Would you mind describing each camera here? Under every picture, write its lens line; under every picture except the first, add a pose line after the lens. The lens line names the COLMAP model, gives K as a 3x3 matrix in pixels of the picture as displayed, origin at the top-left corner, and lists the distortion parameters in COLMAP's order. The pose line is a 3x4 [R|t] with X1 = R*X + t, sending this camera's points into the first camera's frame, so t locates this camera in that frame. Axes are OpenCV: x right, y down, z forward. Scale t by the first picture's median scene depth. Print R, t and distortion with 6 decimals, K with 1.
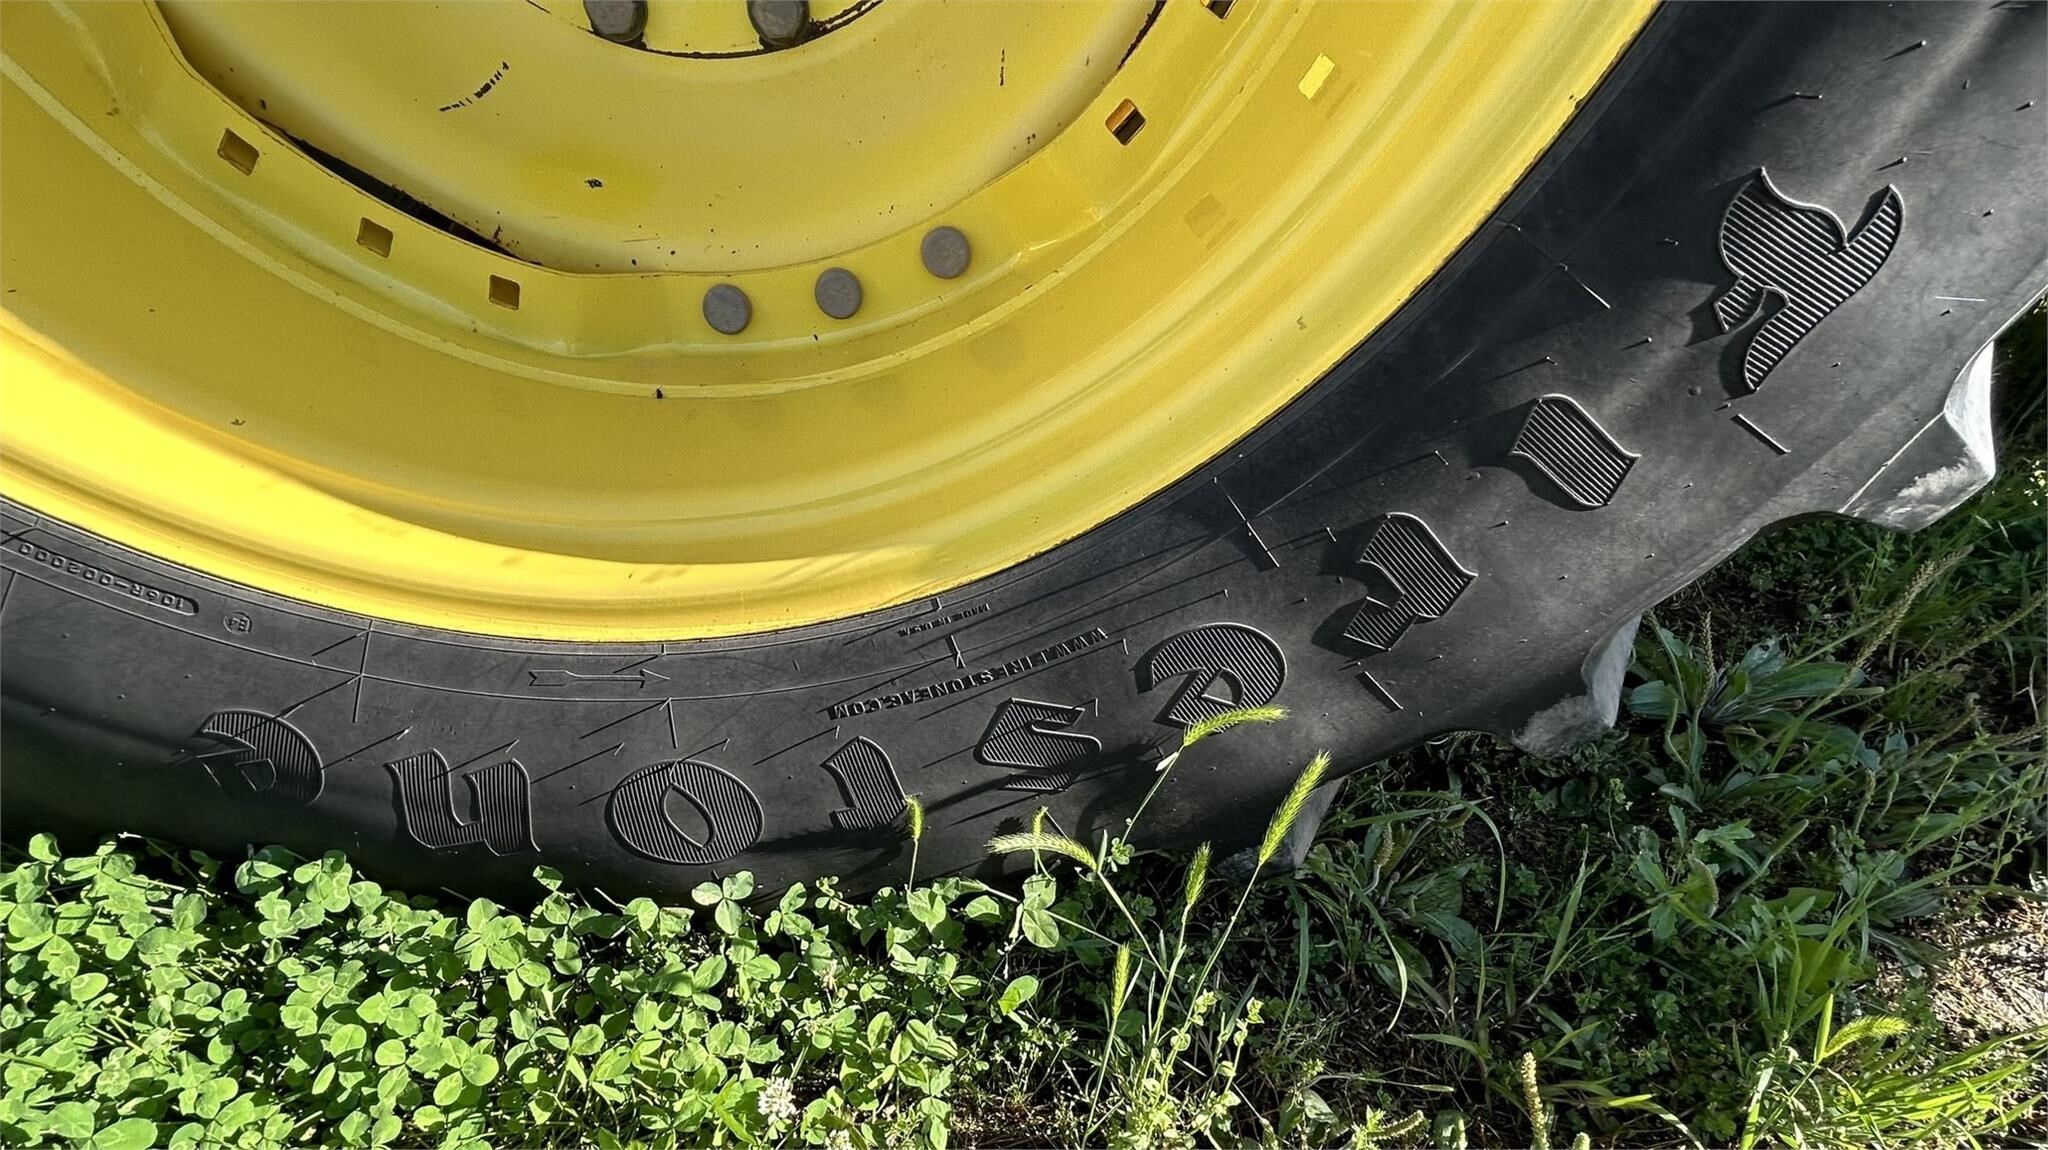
lens RADIAL K [[972.0, 0, 981.1], [0, 972.0, 651.3], [0, 0, 1]] dist [0.002100, 0.000679]
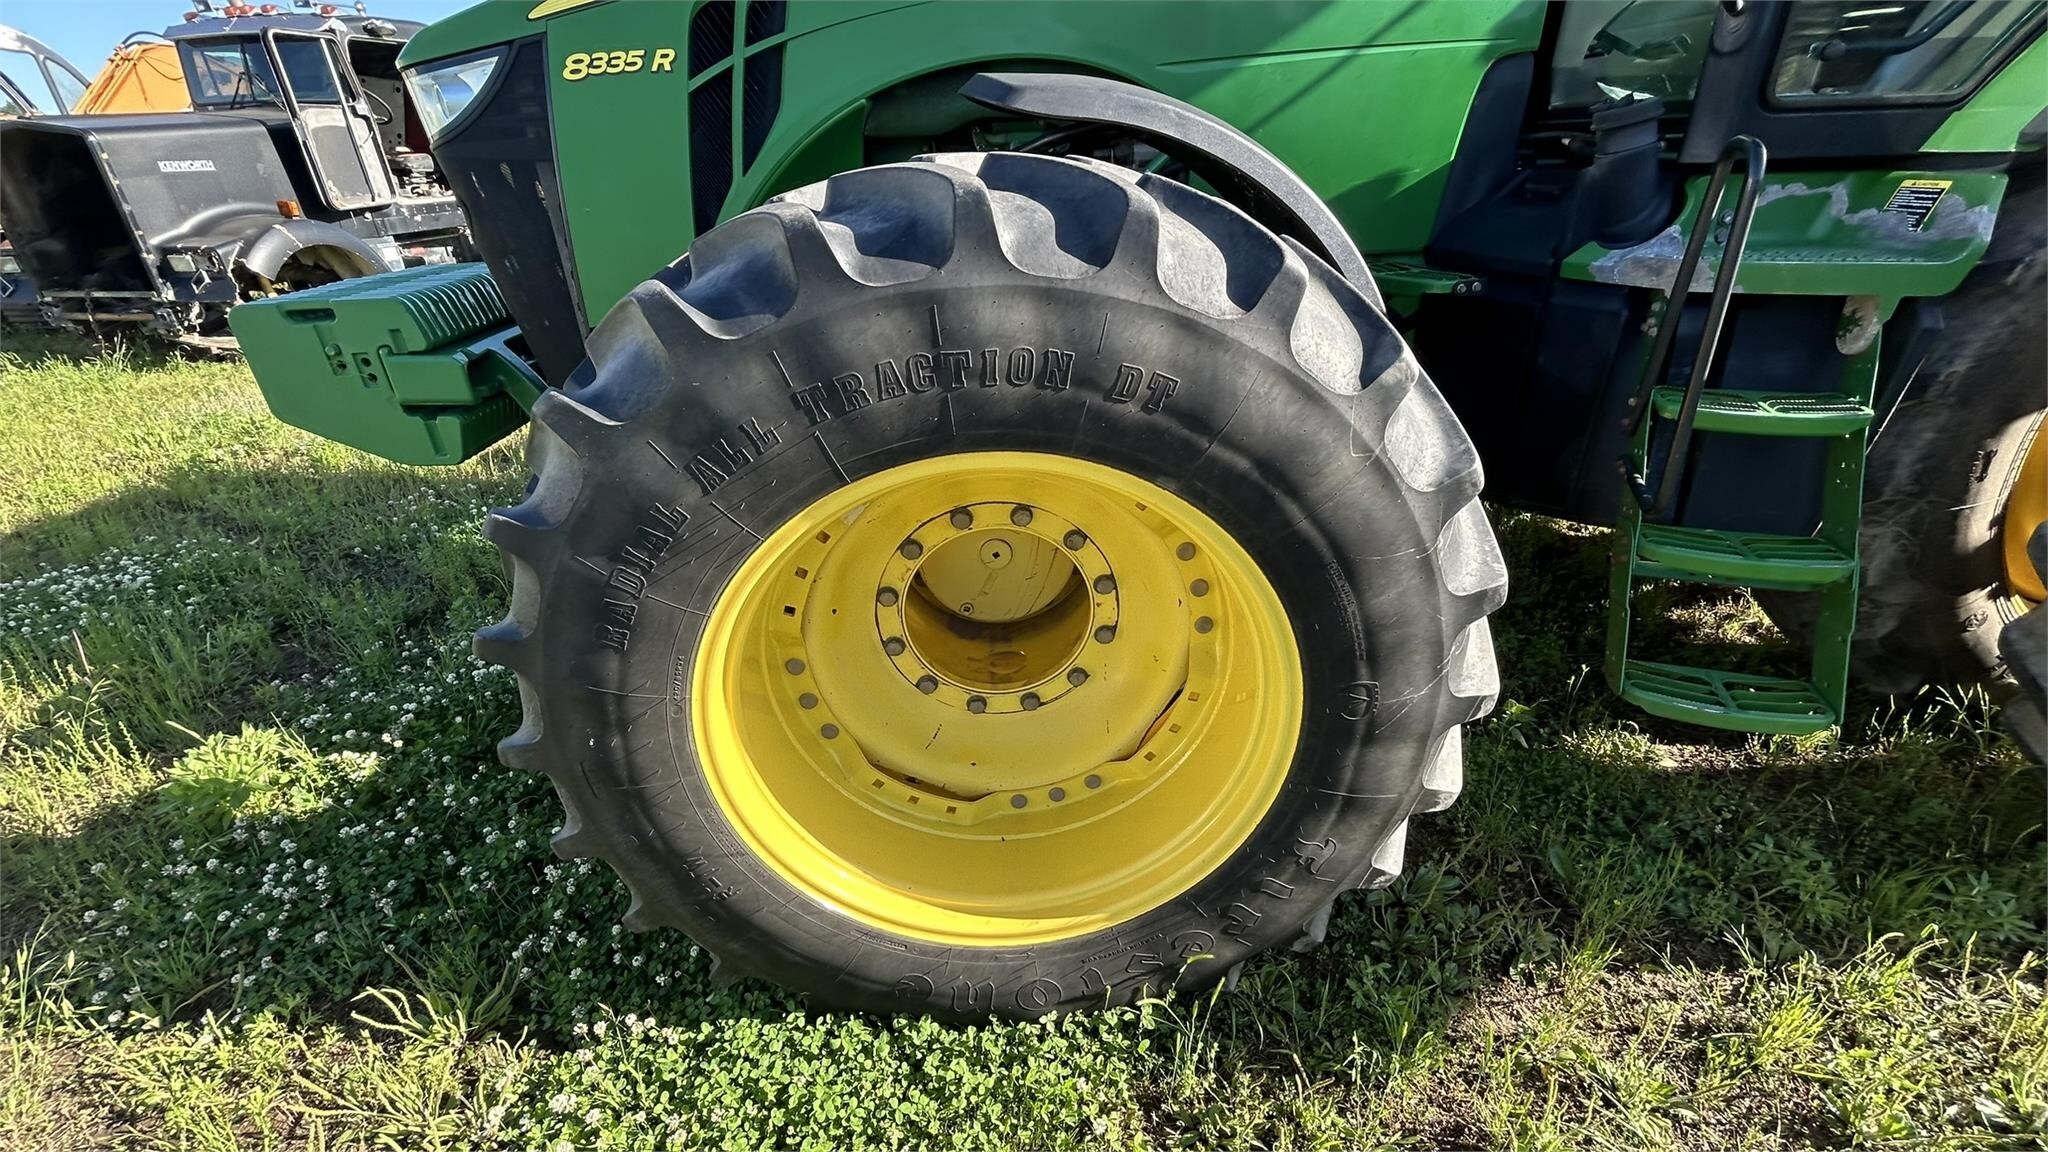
lens RADIAL K [[831.3, 0, 1020.4], [0, 831.3, 575.3], [0, 0, 1]] dist [0.000181, 0.000916]
pose [[0.997335, -0.072812, 0.004584, -0.262680], [0.072591, 0.984096, -0.162131, -0.739795], [0.007294, 0.162032, 0.986759, -1.906889]]
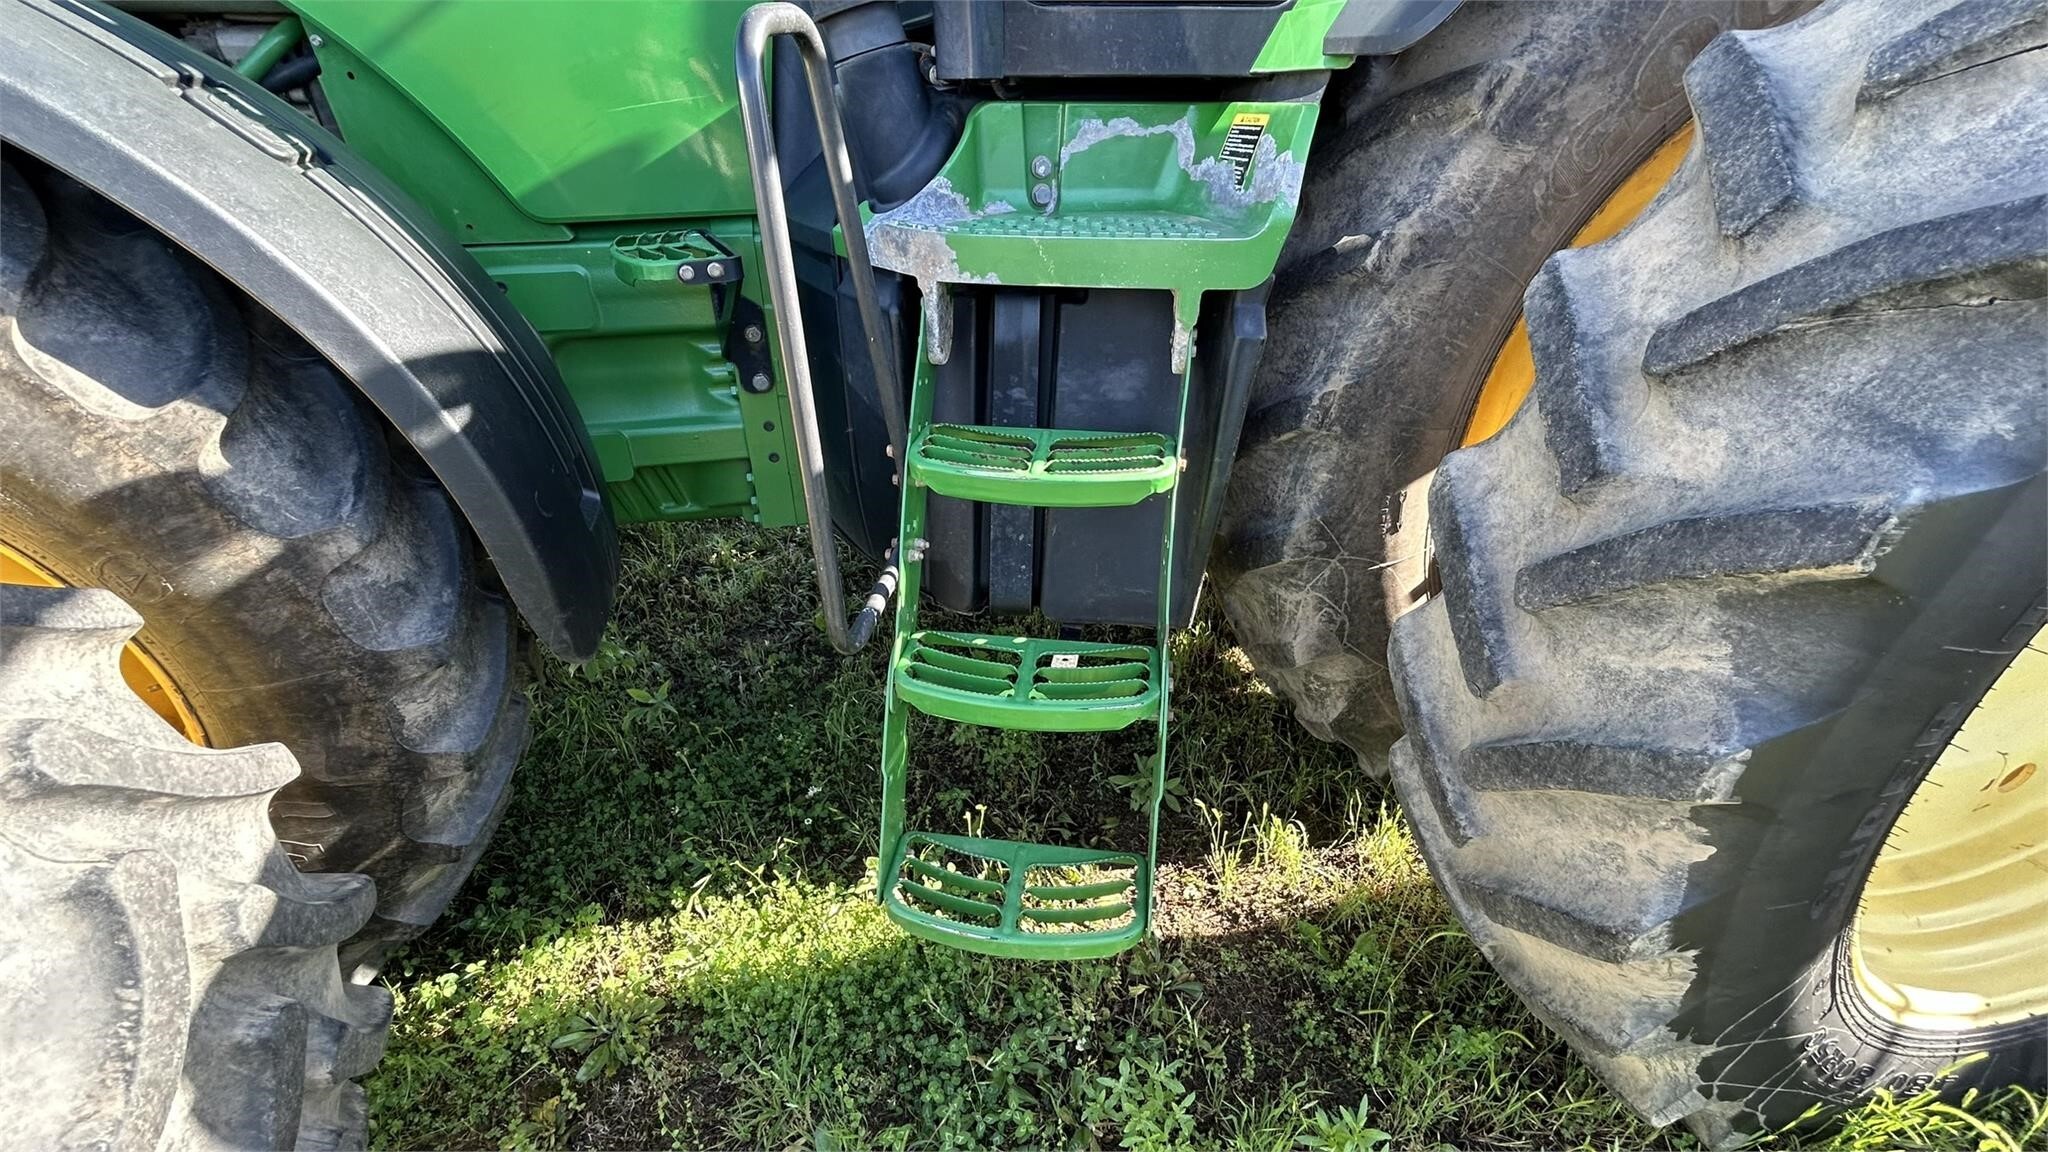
lens RADIAL K [[831.3, 0, 1020.4], [0, 831.3, 575.3], [0, 0, 1]] dist [0.000181, 0.000916]
pose [[0.973203, -0.142506, 0.180466, 2.110477], [0.162218, 0.981718, -0.099576, -1.190674], [-0.162976, 0.126182, 0.978528, -0.868022]]
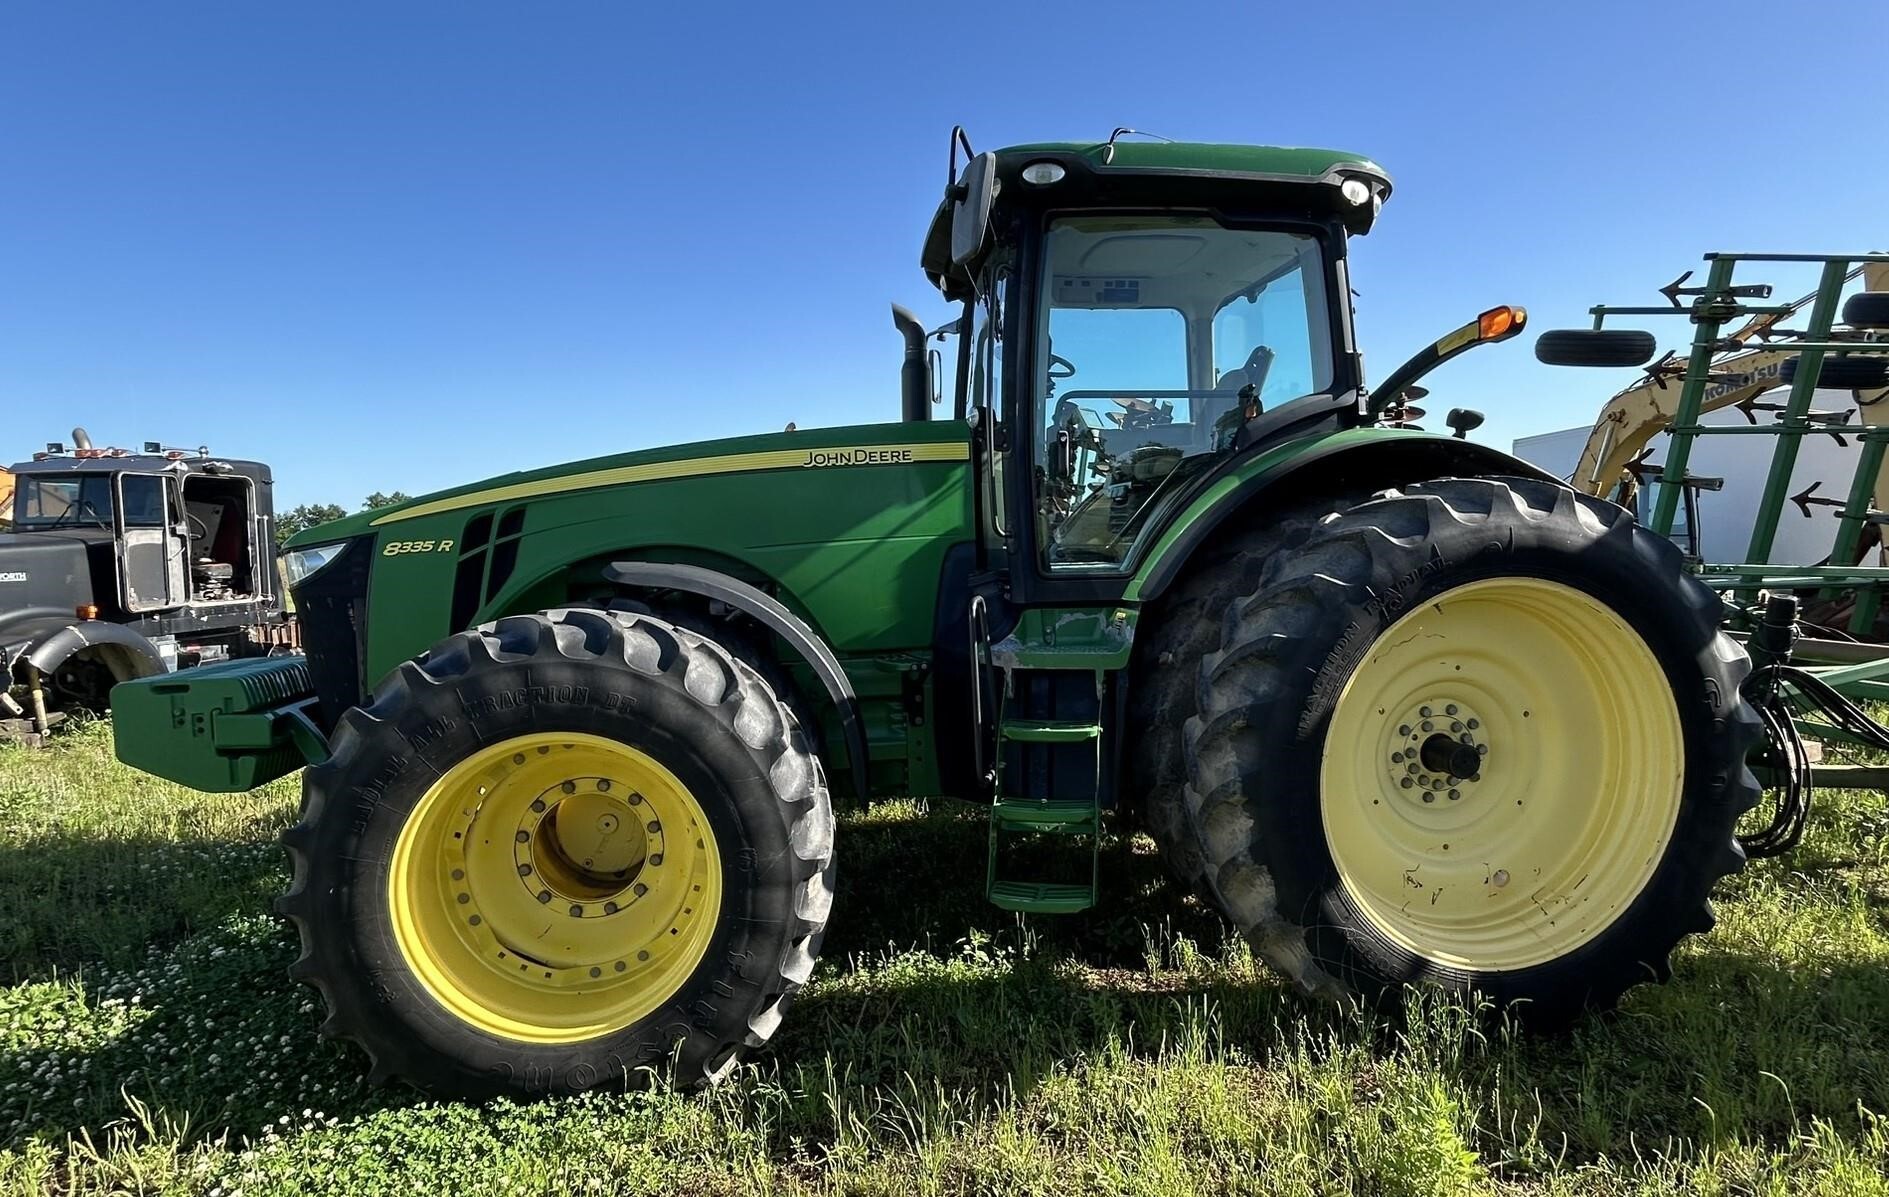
lens RADIAL K [[961.7, 0, 961.5], [0, 961.7, 598.7], [0, 0, 1]] dist [-0.004432, 0.000393]
pose [[0.988087, -0.061902, 0.140895, 1.123357], [0.128961, 0.832653, -0.538570, 1.036618], [-0.083978, 0.550324, 0.830717, -4.750512]]
